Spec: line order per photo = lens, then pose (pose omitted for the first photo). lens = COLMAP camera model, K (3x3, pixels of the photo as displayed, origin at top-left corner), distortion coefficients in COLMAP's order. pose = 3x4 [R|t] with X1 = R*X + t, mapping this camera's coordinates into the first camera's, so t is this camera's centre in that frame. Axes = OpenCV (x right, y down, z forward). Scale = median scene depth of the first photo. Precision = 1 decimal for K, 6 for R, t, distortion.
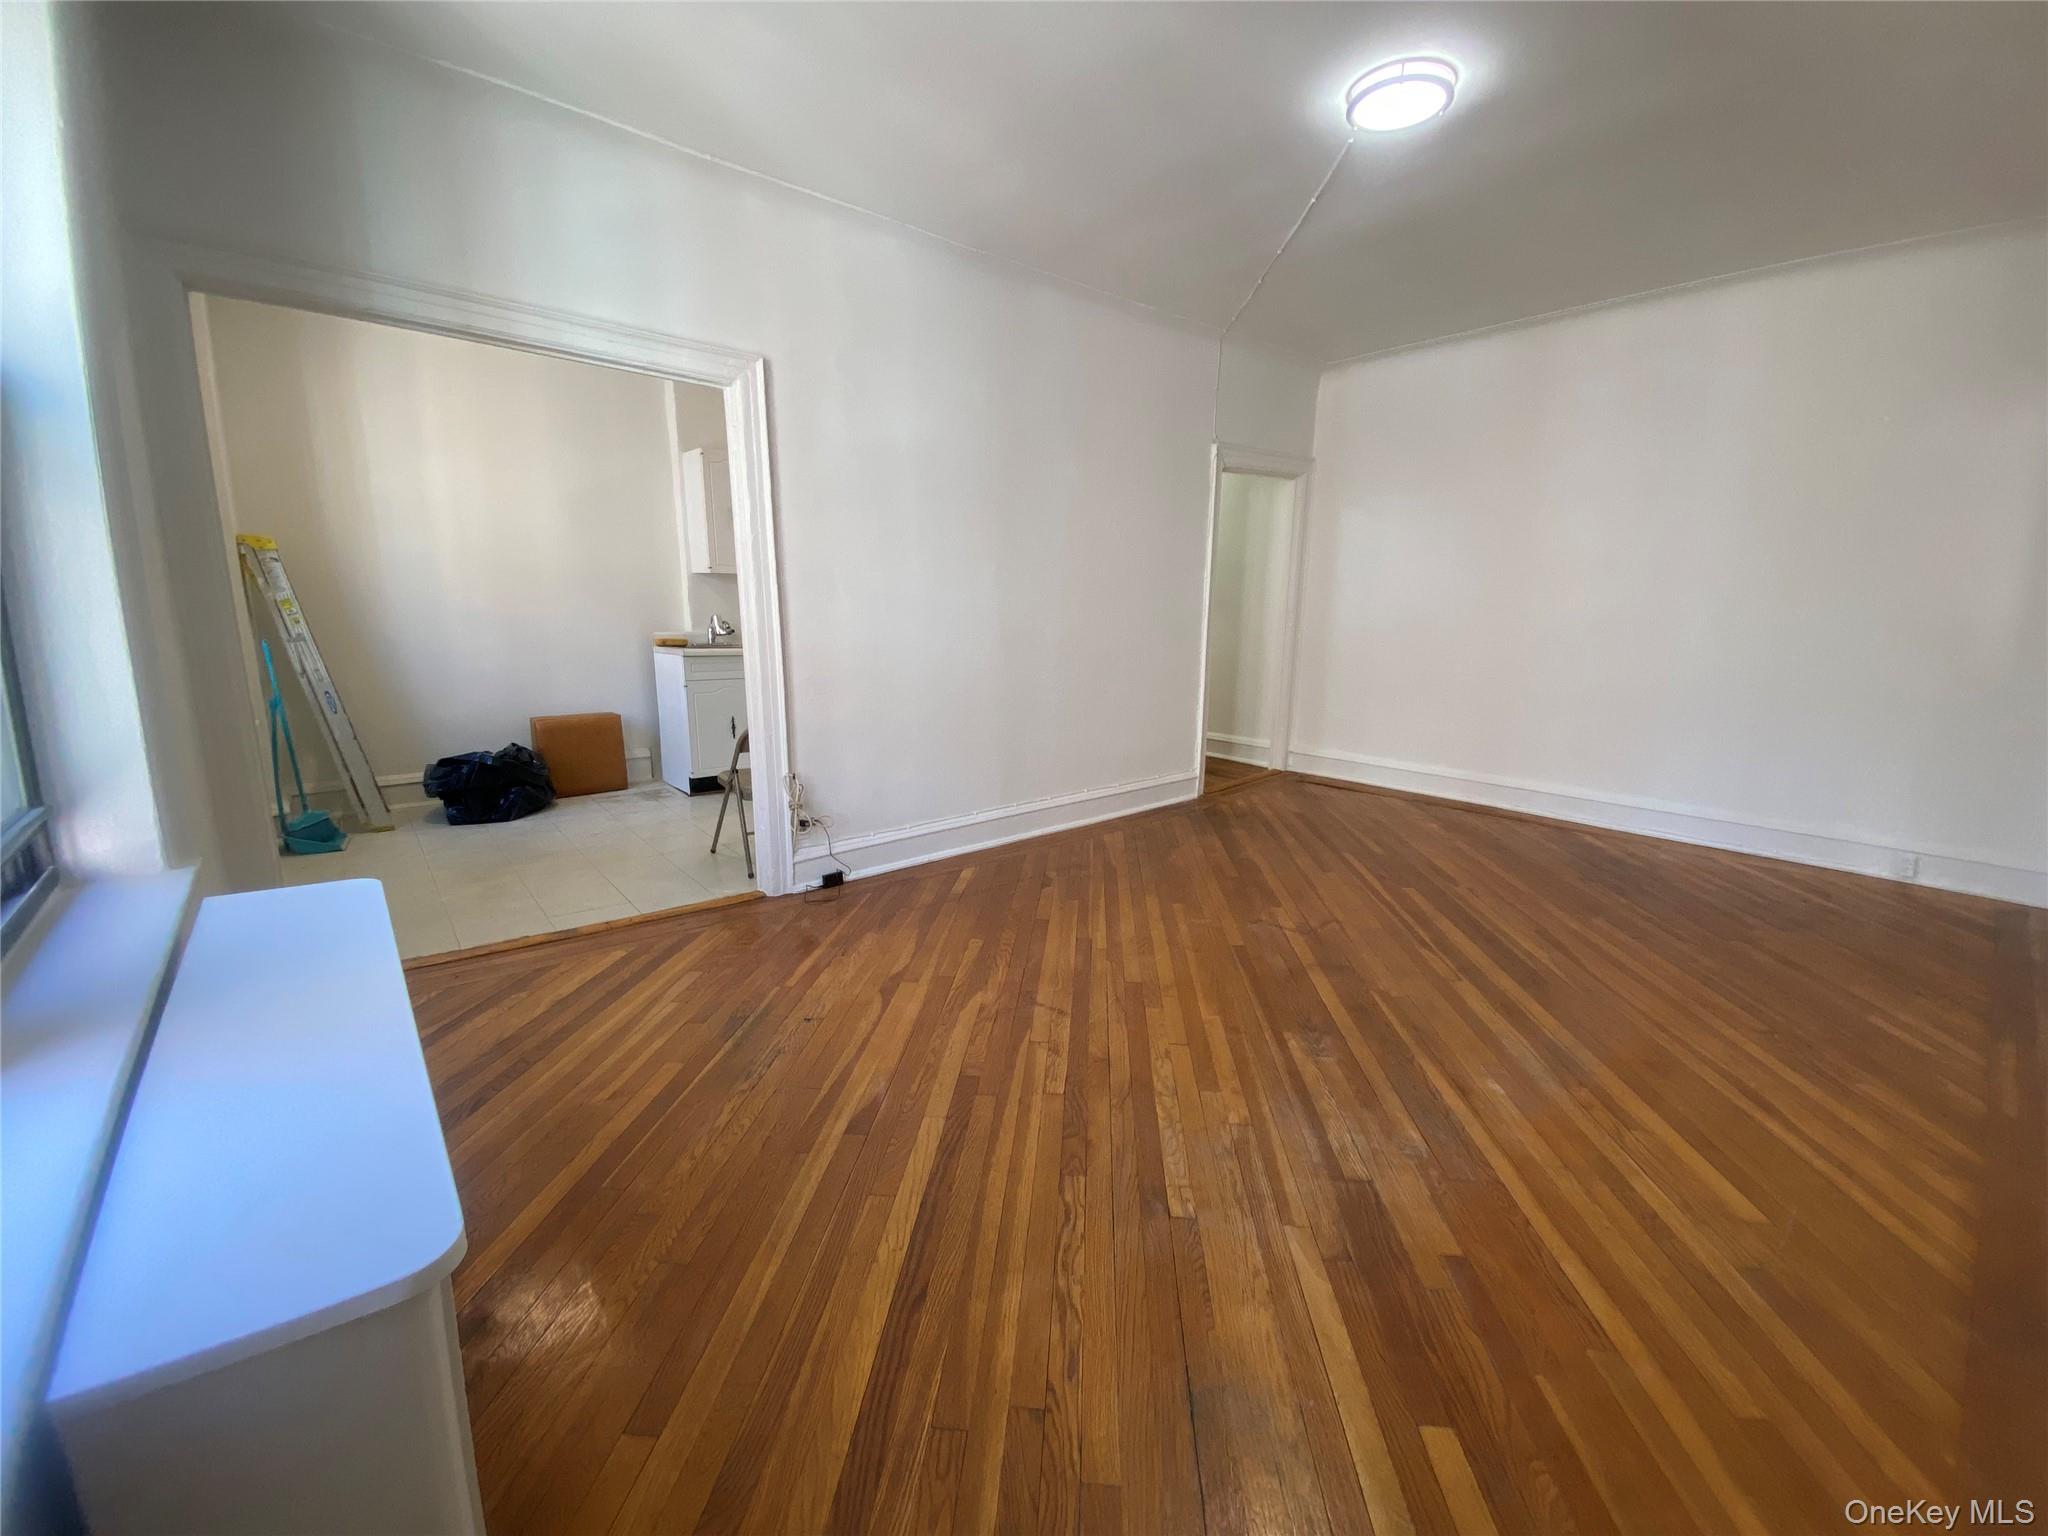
lens RADIAL K [[822.5, 0, 1029.5], [0, 822.5, 769.6], [0, 0, 1]] dist [0.044419, -0.037446]
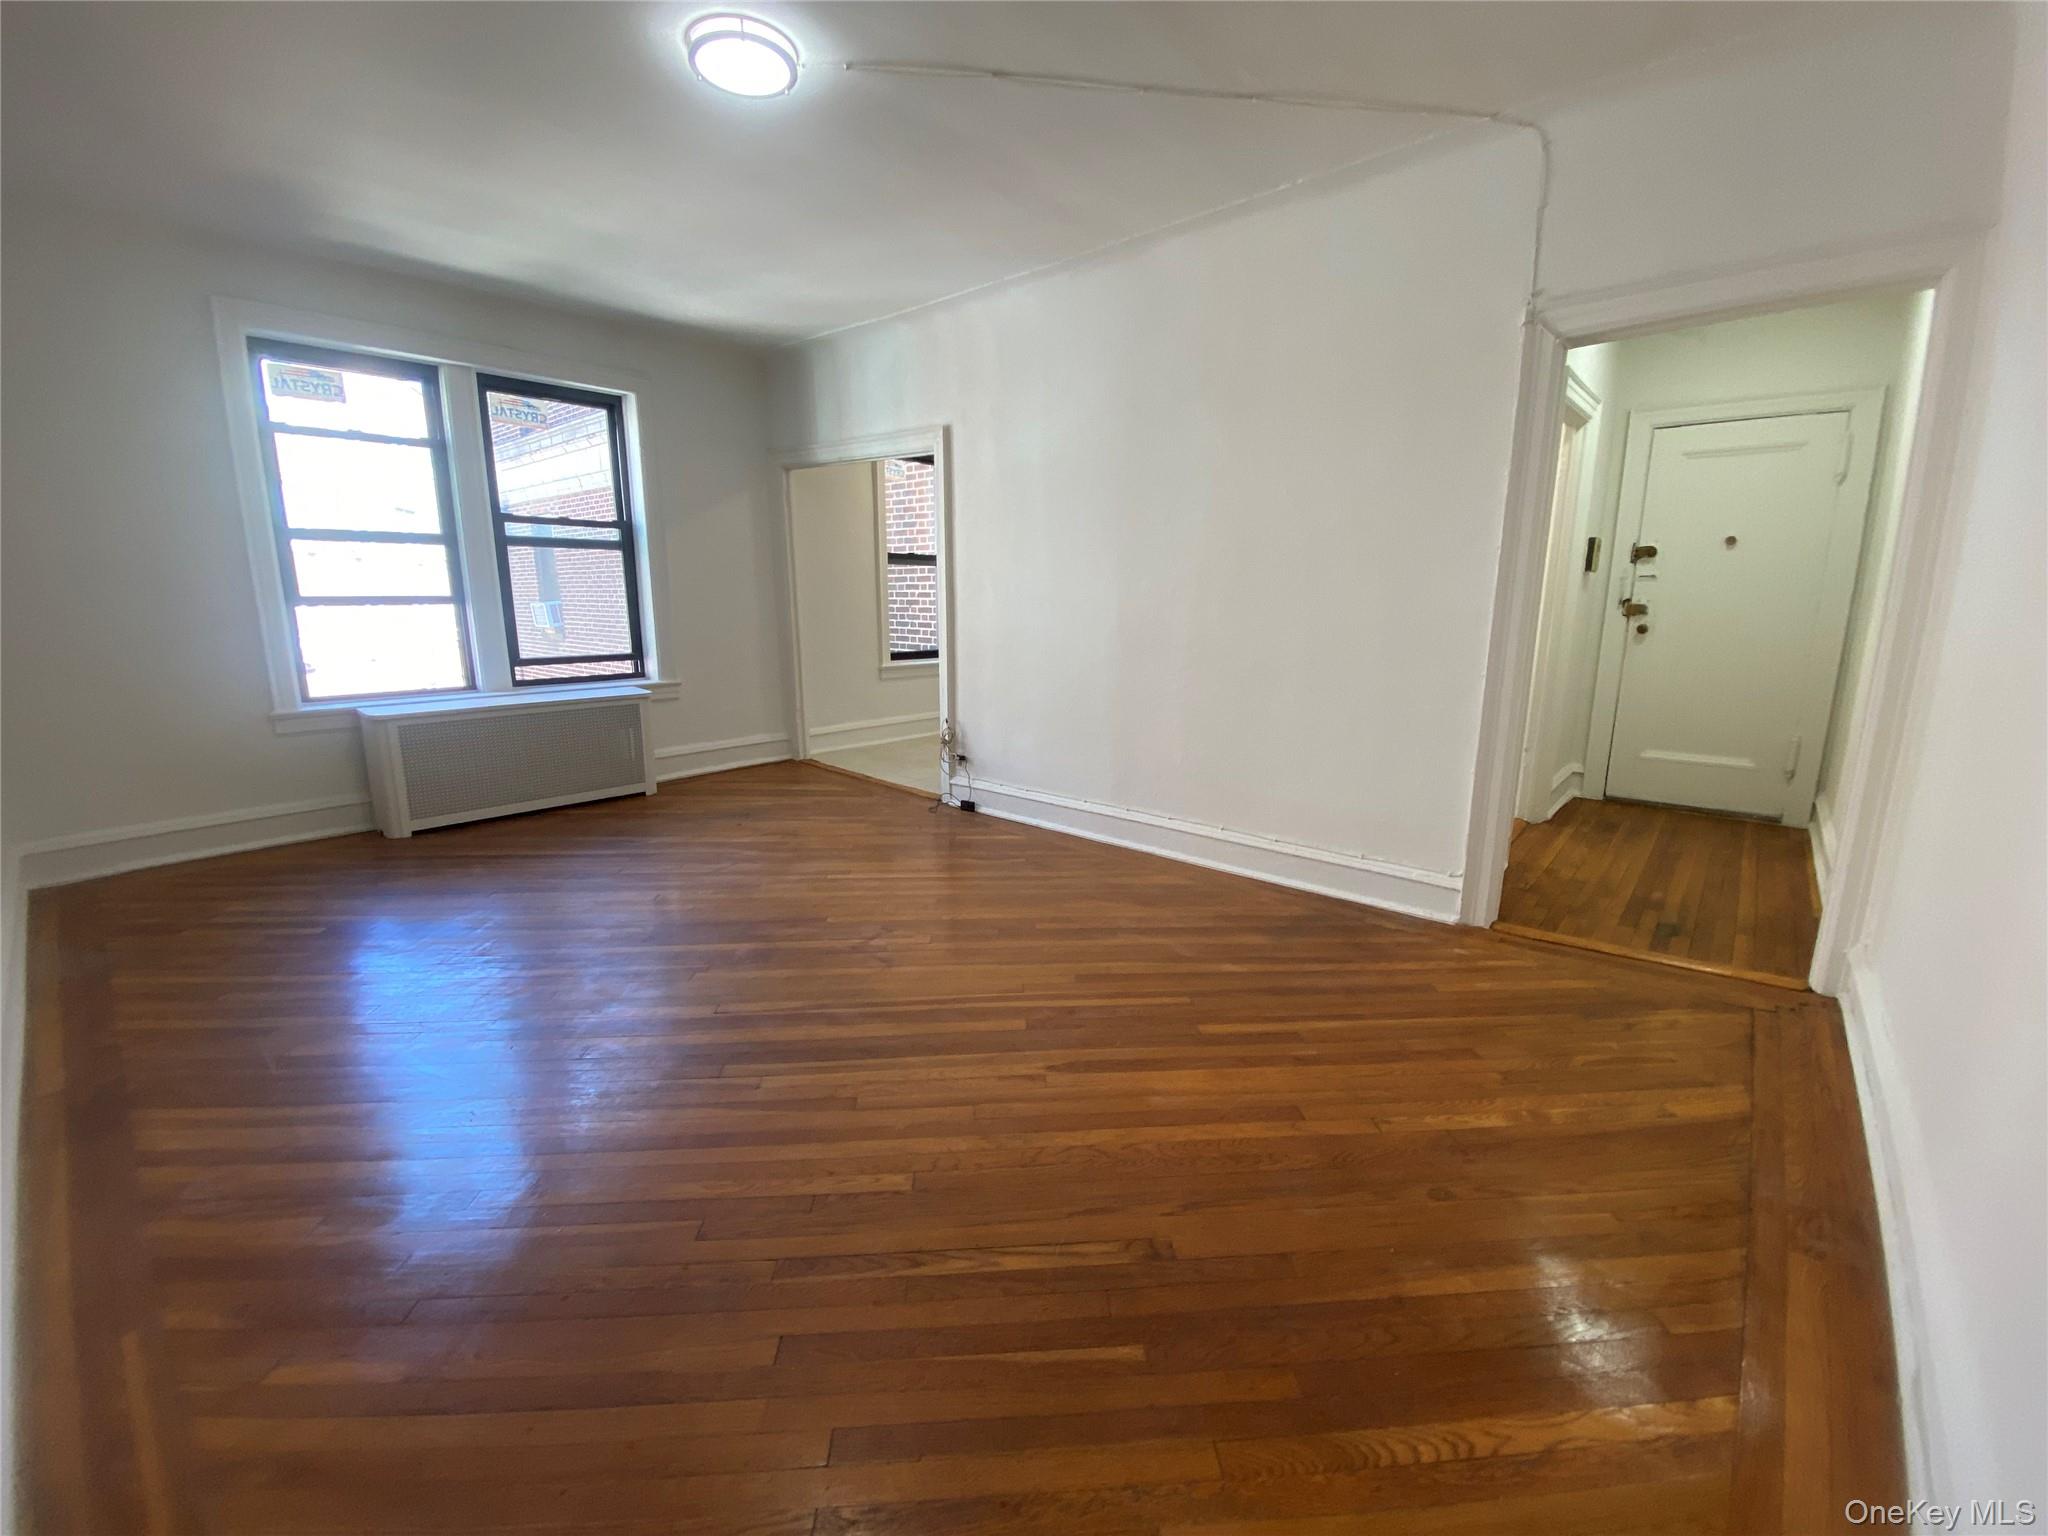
lens RADIAL K [[822.5, 0, 1029.5], [0, 822.5, 769.6], [0, 0, 1]] dist [0.044419, -0.037446]
pose [[0.148671, 0.198413, -0.968777, 1.247058], [-0.196447, 0.966065, 0.167710, -0.195347], [0.969178, 0.165380, 0.182603, 1.017403]]
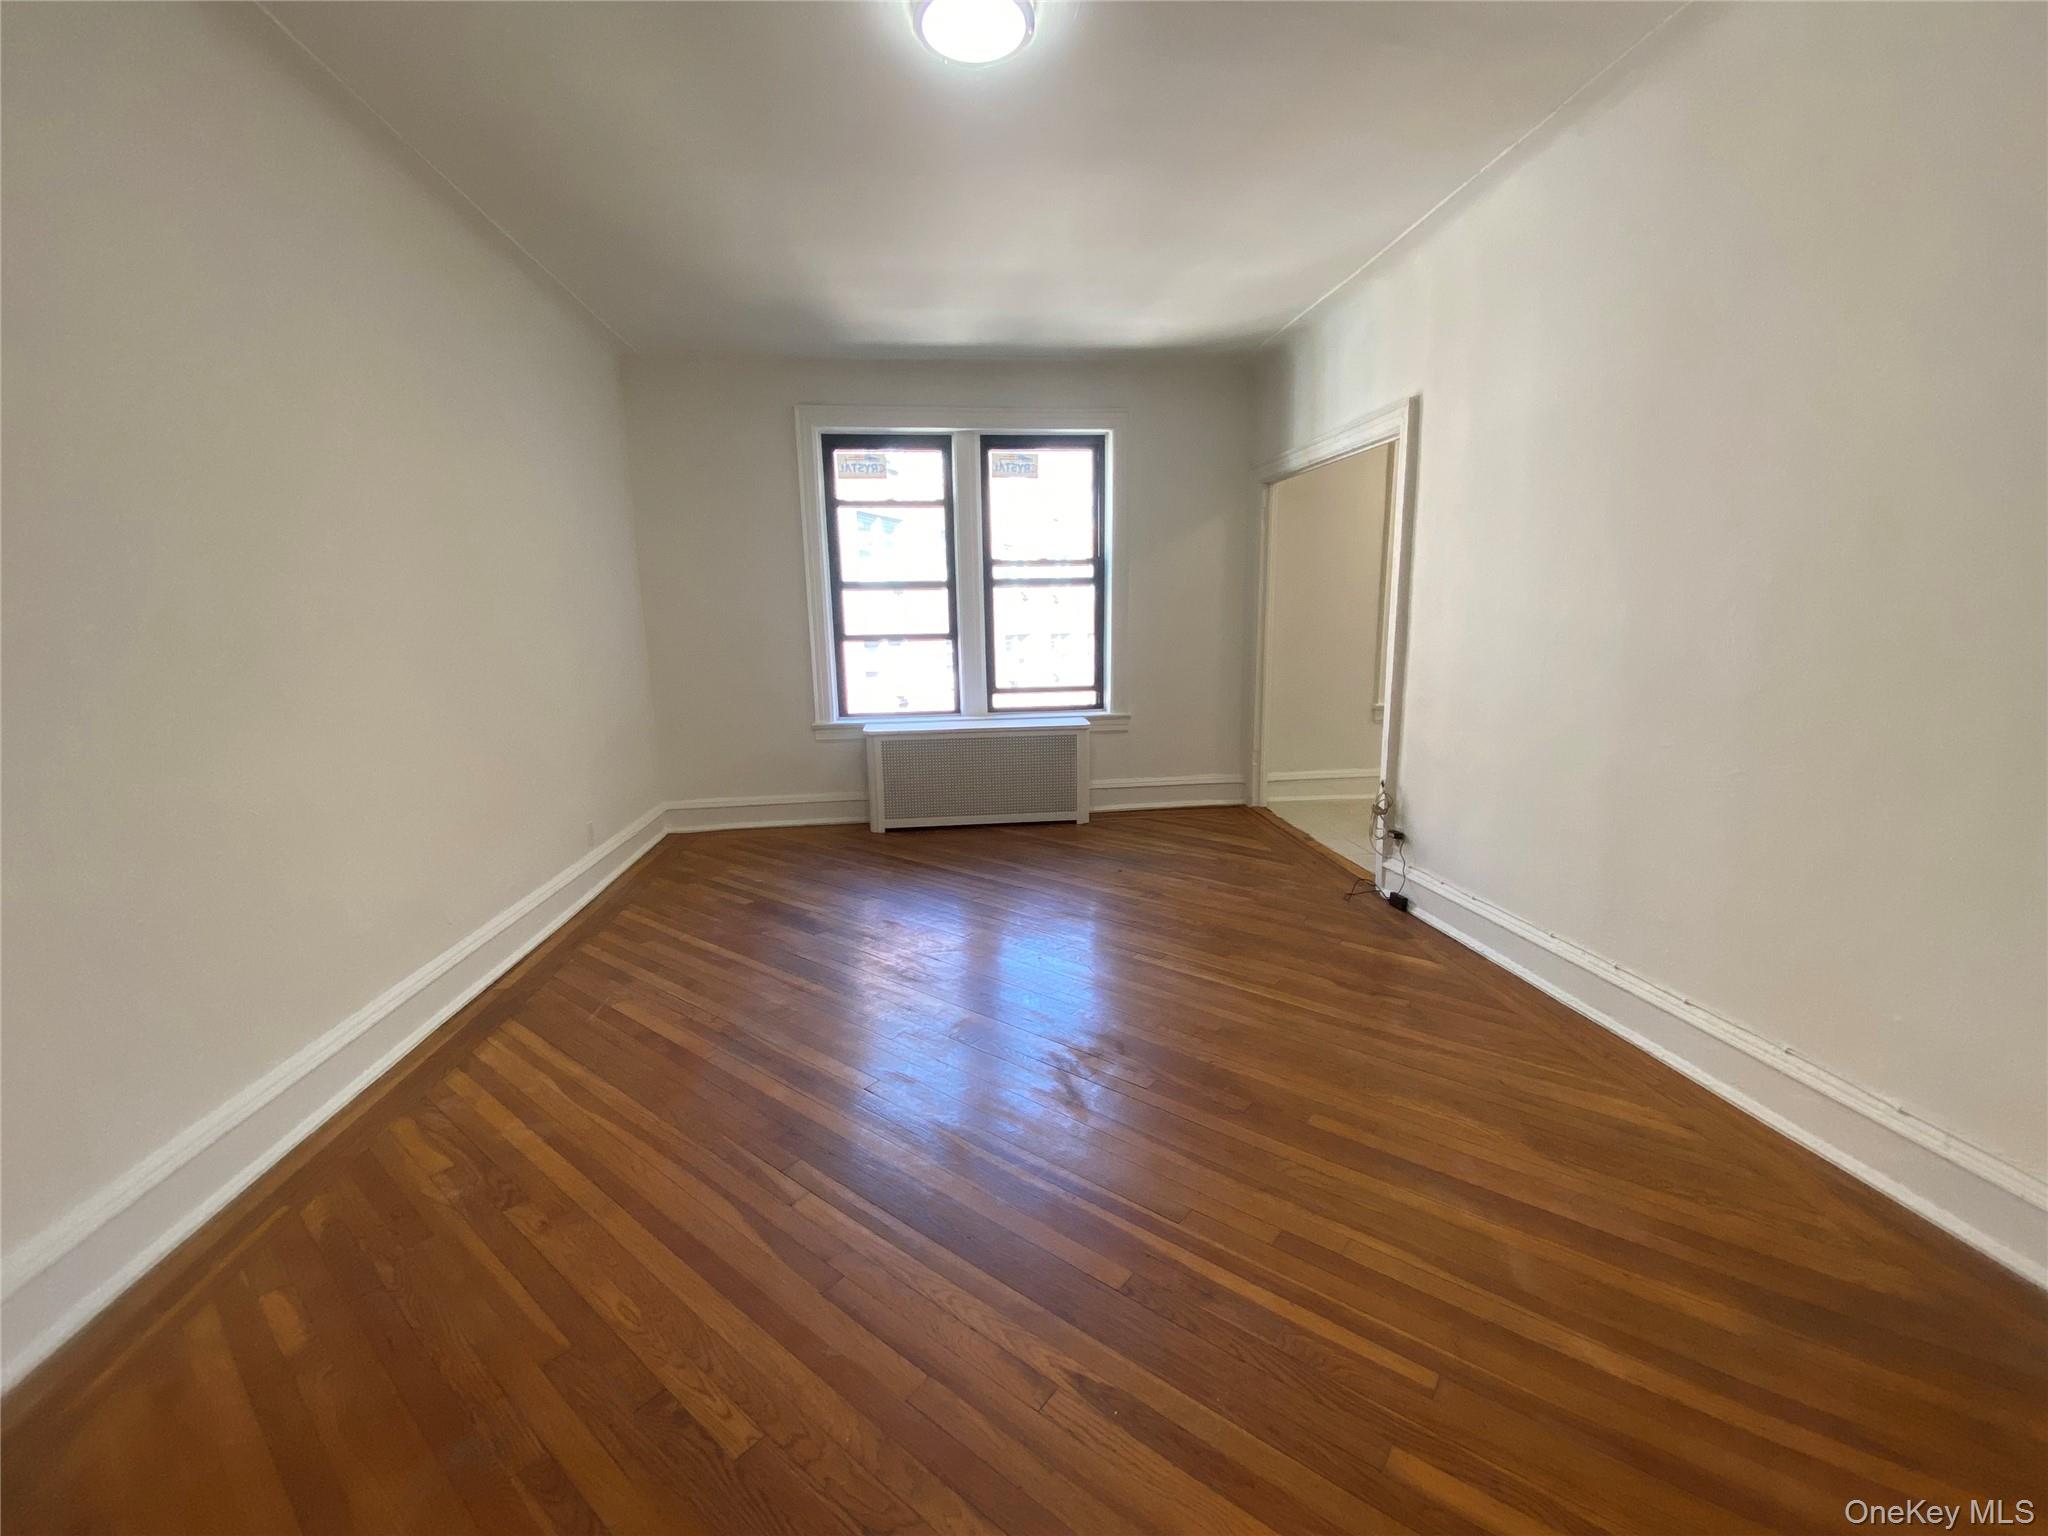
lens RADIAL K [[822.5, 0, 1029.5], [0, 822.5, 769.6], [0, 0, 1]] dist [0.044419, -0.037446]
pose [[-0.558075, 0.147155, -0.816638, 0.946133], [-0.147764, 0.950796, 0.272309, -0.263081], [0.816528, 0.272639, -0.508871, 1.324057]]
